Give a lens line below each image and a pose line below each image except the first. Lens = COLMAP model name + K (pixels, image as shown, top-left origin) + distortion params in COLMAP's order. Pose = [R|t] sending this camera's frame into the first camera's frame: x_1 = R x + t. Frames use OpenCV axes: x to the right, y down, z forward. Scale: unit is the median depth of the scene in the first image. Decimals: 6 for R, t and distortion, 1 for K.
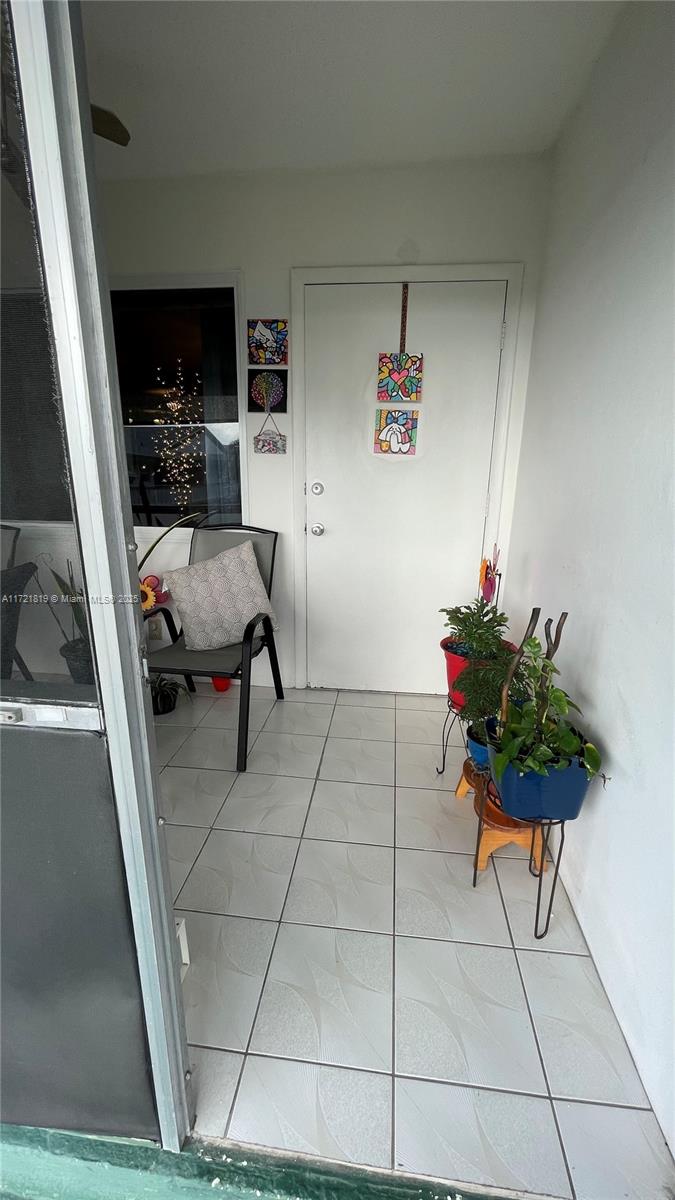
lens RADIAL K [[484.2, 0, 337.5], [0, 484.2, 600.0], [0, 0, 1]] dist [-0.010722, -0.000617]
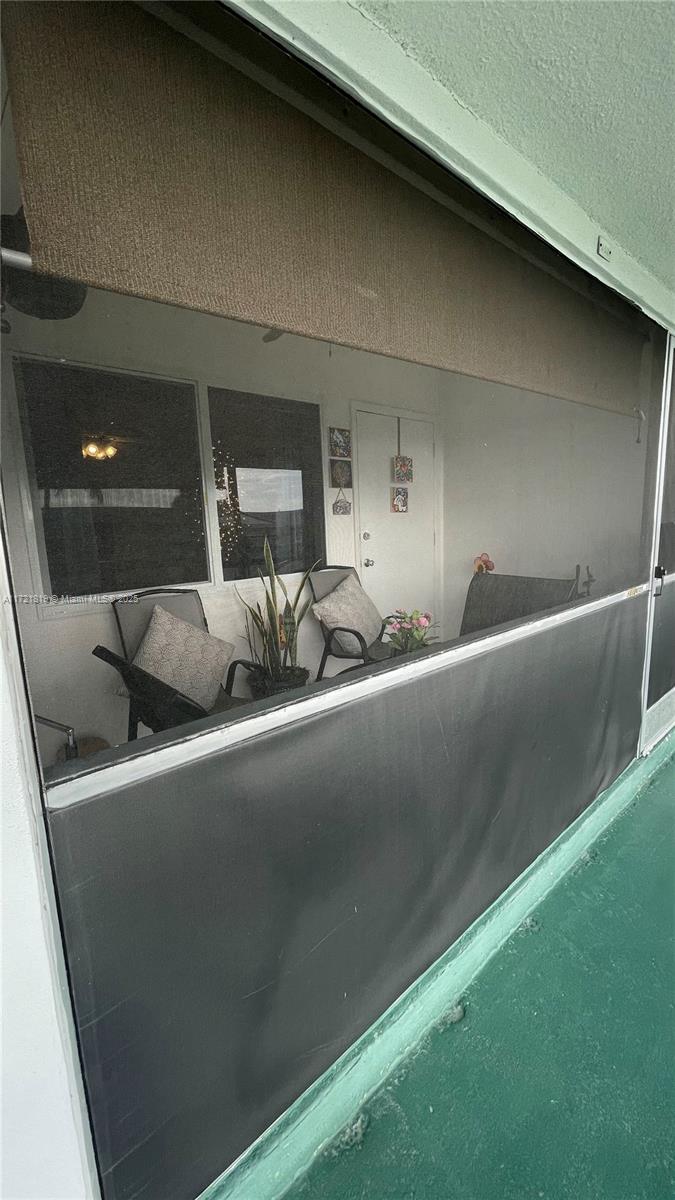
lens RADIAL K [[484.2, 0, 337.5], [0, 484.2, 600.0], [0, 0, 1]] dist [-0.010722, -0.000617]
pose [[0.667611, -0.160406, 0.727025, -1.312680], [0.233767, 0.972293, -0.000143, -0.058727], [-0.706858, 0.170050, 0.686611, 0.053760]]
